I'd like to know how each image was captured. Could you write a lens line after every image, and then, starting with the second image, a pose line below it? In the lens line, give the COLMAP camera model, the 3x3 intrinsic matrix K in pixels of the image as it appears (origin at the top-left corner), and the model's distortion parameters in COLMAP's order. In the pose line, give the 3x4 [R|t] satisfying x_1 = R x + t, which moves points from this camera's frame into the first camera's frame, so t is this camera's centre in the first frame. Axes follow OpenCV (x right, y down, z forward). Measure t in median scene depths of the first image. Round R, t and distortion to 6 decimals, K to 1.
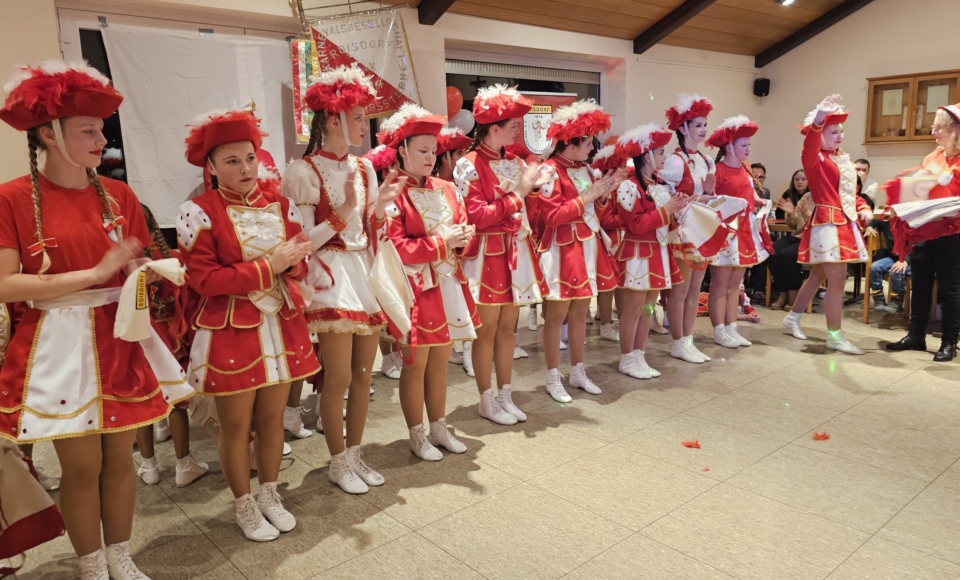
lens RADIAL K [[688.7, 0, 476.8], [0, 688.7, 280.8], [0, 0, 1]] dist [0.033797, -0.040065]
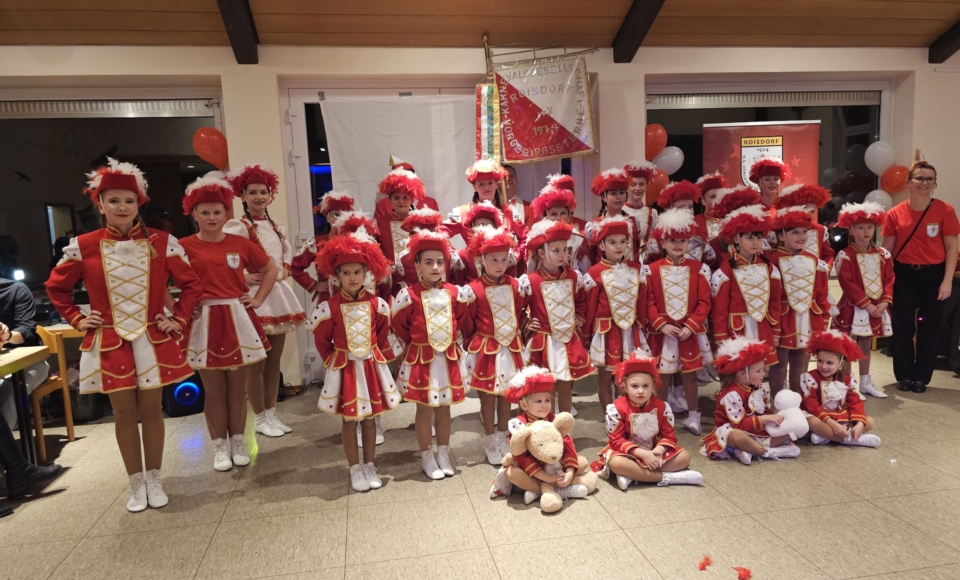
lens RADIAL K [[688.7, 0, 489.0], [0, 688.7, 299.0], [0, 0, 1]] dist [0.033797, -0.040065]
pose [[0.860891, 0.054879, -0.505822, 0.372420], [-0.069059, 0.997569, -0.009305, -0.027382], [0.504081, 0.042942, 0.862588, 0.120354]]
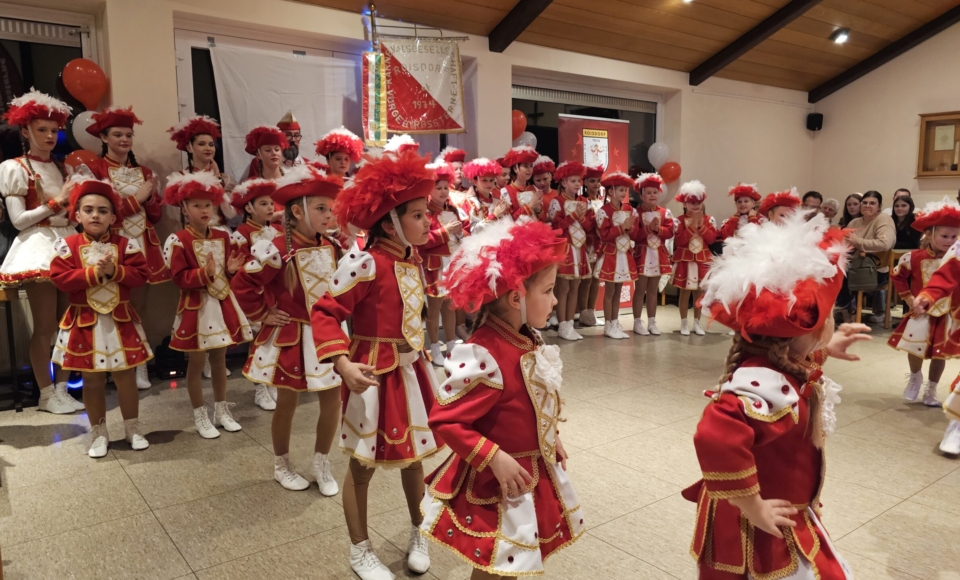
lens RADIAL K [[688.7, 0, 488.8], [0, 688.7, 289.4], [0, 0, 1]] dist [0.033797, -0.040065]
pose [[0.998221, 0.032493, -0.050000, -0.024782], [-0.034575, 0.998546, -0.041358, 0.060123], [0.048584, 0.043013, 0.997893, -0.082222]]
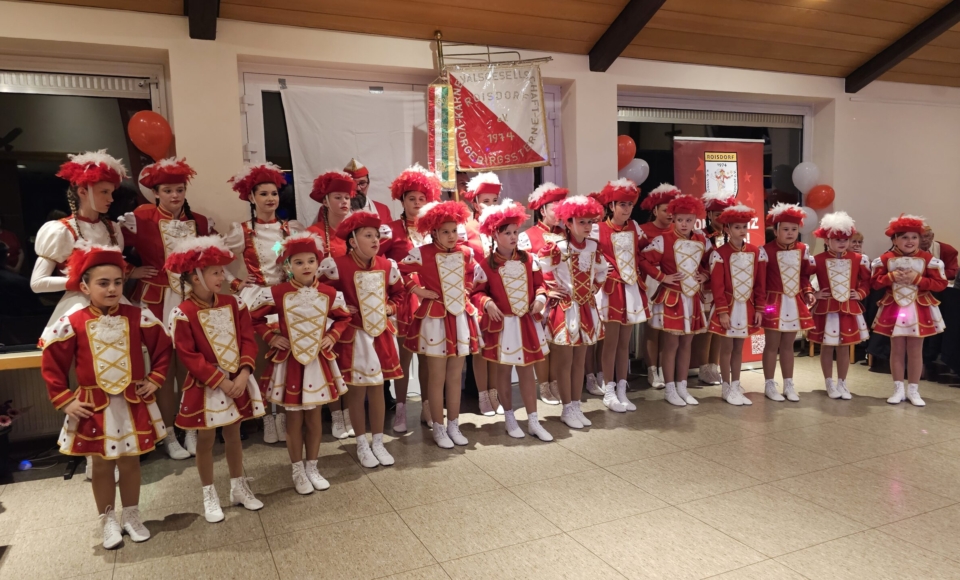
lens RADIAL K [[688.7, 0, 489.1], [0, 688.7, 294.0], [0, 0, 1]] dist [0.033797, -0.040065]
pose [[0.962137, 0.033288, -0.270525, 0.068663], [-0.048706, 0.997537, -0.050479, -0.013647], [0.268179, 0.061744, 0.961389, 0.088443]]
